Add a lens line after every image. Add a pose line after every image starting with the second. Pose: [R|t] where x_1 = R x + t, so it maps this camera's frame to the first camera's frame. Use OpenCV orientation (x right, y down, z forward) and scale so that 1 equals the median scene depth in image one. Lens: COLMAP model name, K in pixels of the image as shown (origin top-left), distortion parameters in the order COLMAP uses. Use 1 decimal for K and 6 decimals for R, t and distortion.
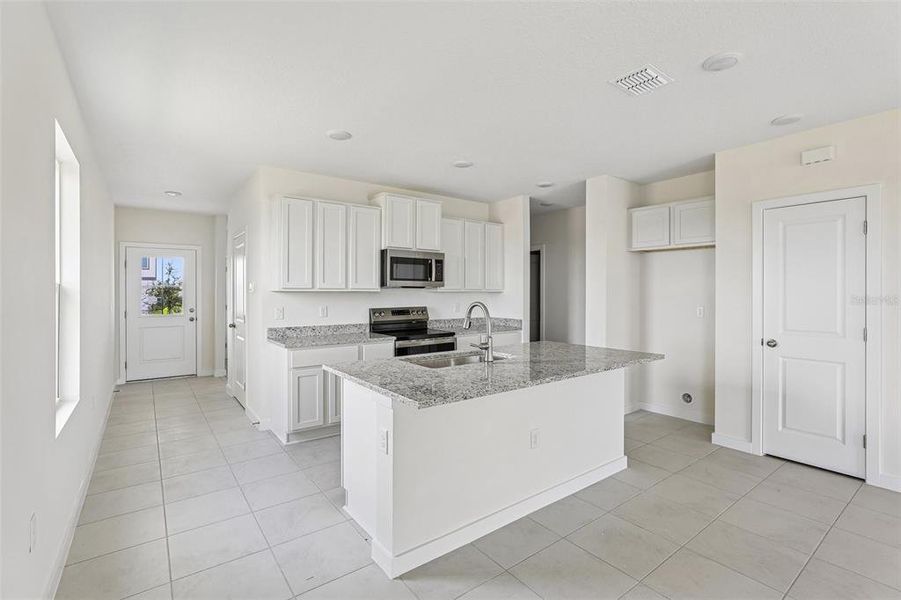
lens RADIAL K [[410.0, 0, 448.9], [0, 410.0, 294.1], [0, 0, 1]] dist [-0.005483, -0.000151]
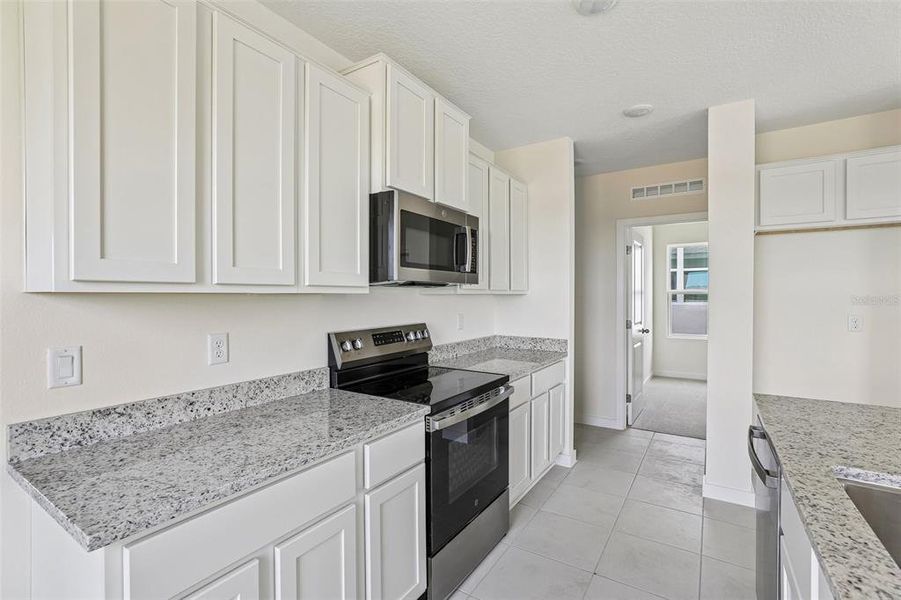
lens RADIAL K [[410.0, 0, 450.1], [0, 410.0, 298.3], [0, 0, 1]] dist [-0.005483, -0.000151]
pose [[0.941089, -0.004473, 0.338130, -0.231199], [0.003094, 0.999985, 0.004617, -0.003128], [-0.338145, -0.003299, 0.941088, 0.578331]]
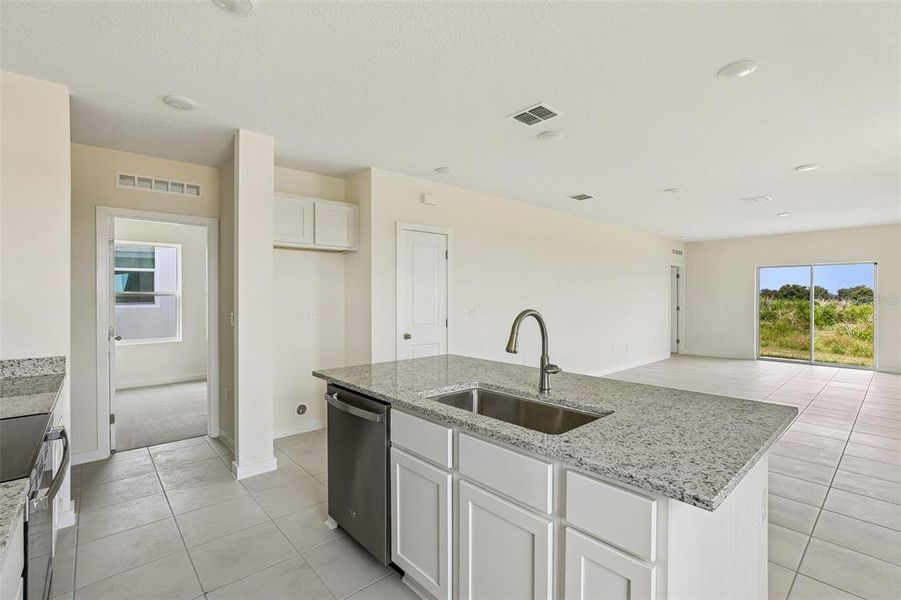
lens RADIAL K [[410.0, 0, 453.2], [0, 410.0, 297.0], [0, 0, 1]] dist [-0.005483, -0.000151]
pose [[-0.075338, -0.001887, 0.997156, -0.368196], [0.004508, 0.999987, 0.002233, -0.003382], [-0.997148, 0.004664, -0.075328, 0.721286]]
